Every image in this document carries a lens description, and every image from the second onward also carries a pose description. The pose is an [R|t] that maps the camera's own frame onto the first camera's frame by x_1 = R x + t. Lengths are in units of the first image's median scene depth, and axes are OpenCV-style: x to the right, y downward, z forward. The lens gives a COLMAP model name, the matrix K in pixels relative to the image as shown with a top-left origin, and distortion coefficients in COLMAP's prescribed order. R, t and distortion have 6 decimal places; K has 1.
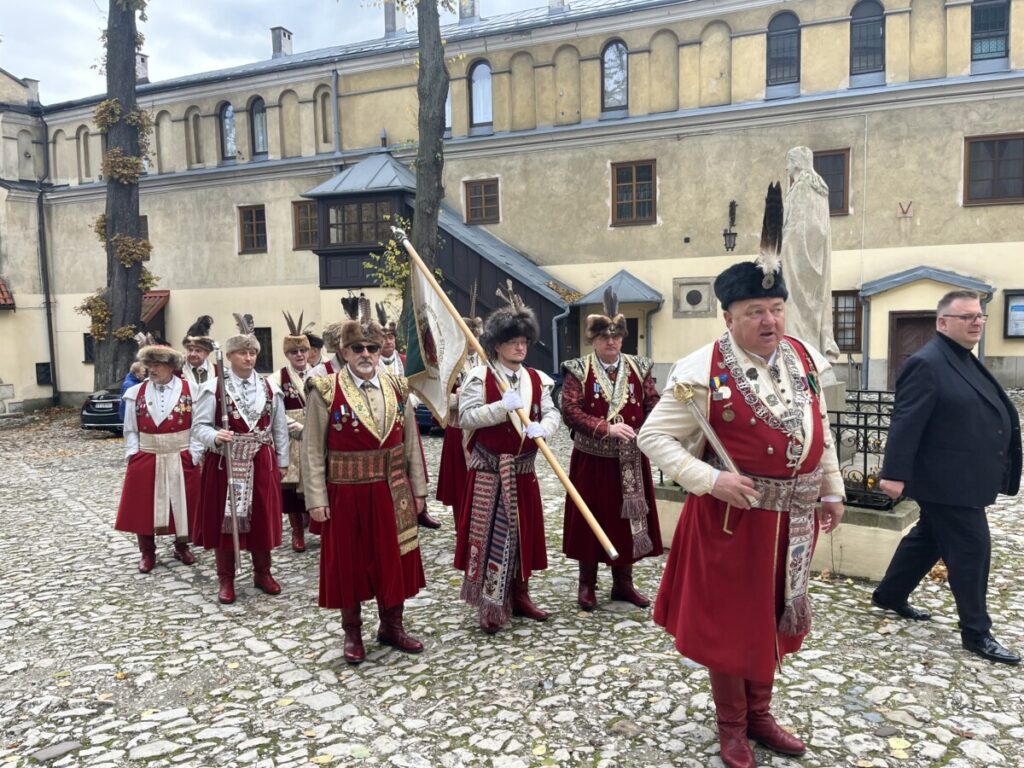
lens RADIAL K [[774.7, 0, 512.0], [0, 774.7, 384.0], [0, 0, 1]] dist [0.090099, -0.113382]
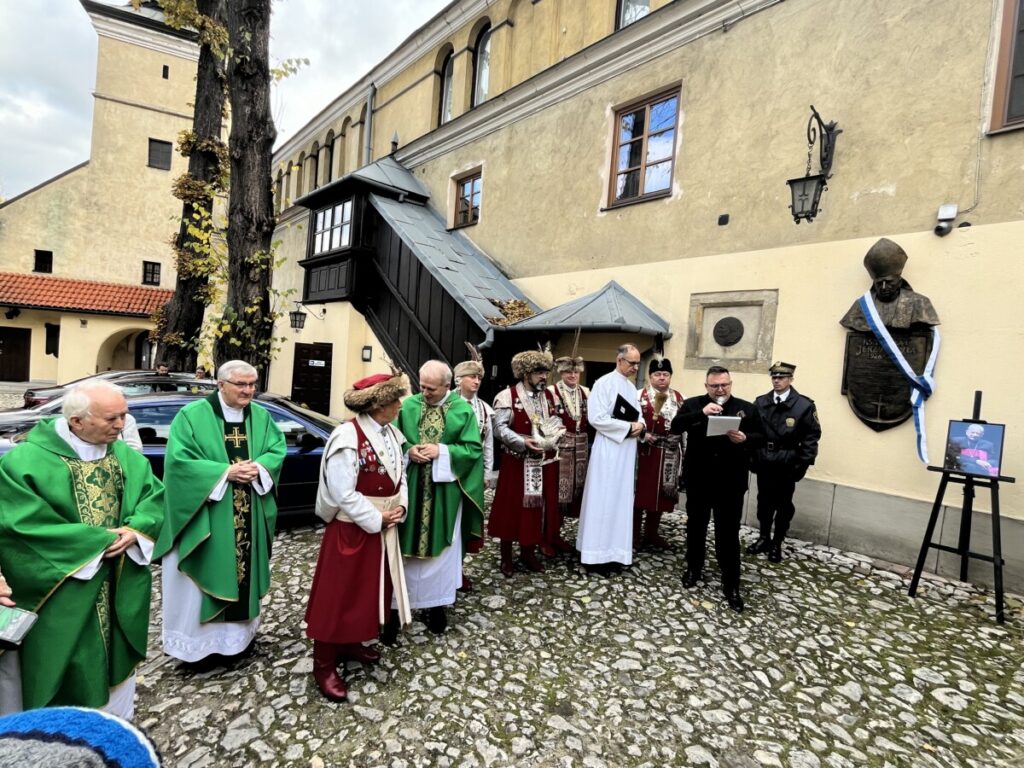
lens RADIAL K [[476.0, 0, 512.0], [0, 476.0, 384.0], [0, 0, 1]] dist [0.000897, -0.000320]
pose [[0.907543, 0.108588, -0.405679, 0.235709], [-0.135022, 0.990151, -0.037023, -0.047057], [0.397663, 0.088376, 0.913266, 0.665691]]
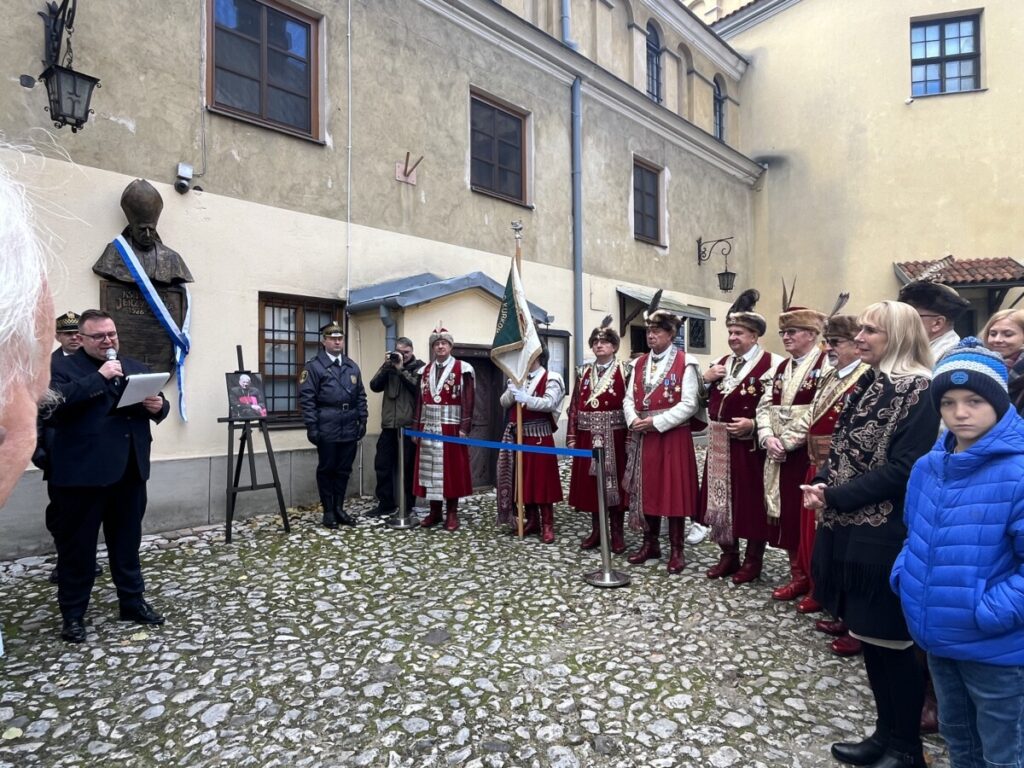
lens RADIAL K [[617.9, 0, 512.0], [0, 617.9, 384.0], [0, 0, 1]] dist [-0.004192, -0.000228]
pose [[0.376196, 0.026802, 0.926152, 0.108644], [0.082276, 0.994666, -0.062205, -0.030754], [-0.922880, 0.099601, 0.371985, 0.702339]]
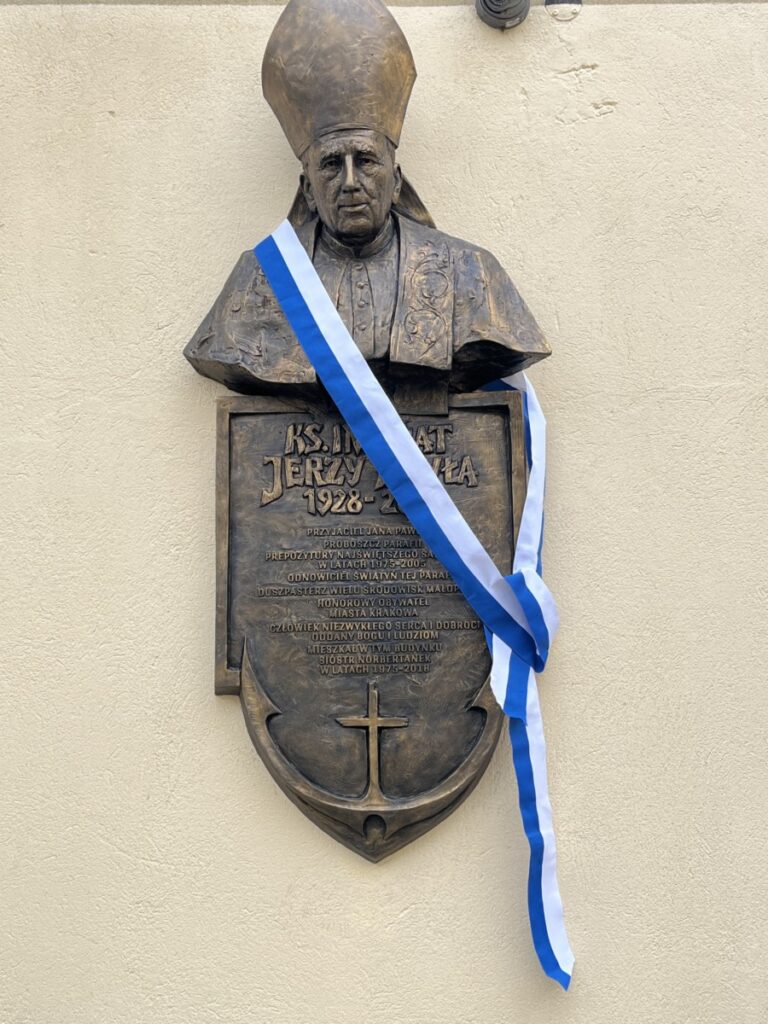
lens RADIAL K [[1194.0, 0, 384.0], [0, 1194.0, 512.0], [0, 0, 1]] dist [0.163674, 0.000215]
pose [[0.925495, 0.074239, 0.371413, 0.259239], [0.032465, 0.961445, -0.273074, -0.057470], [-0.377366, 0.264787, 0.887402, 0.841473]]
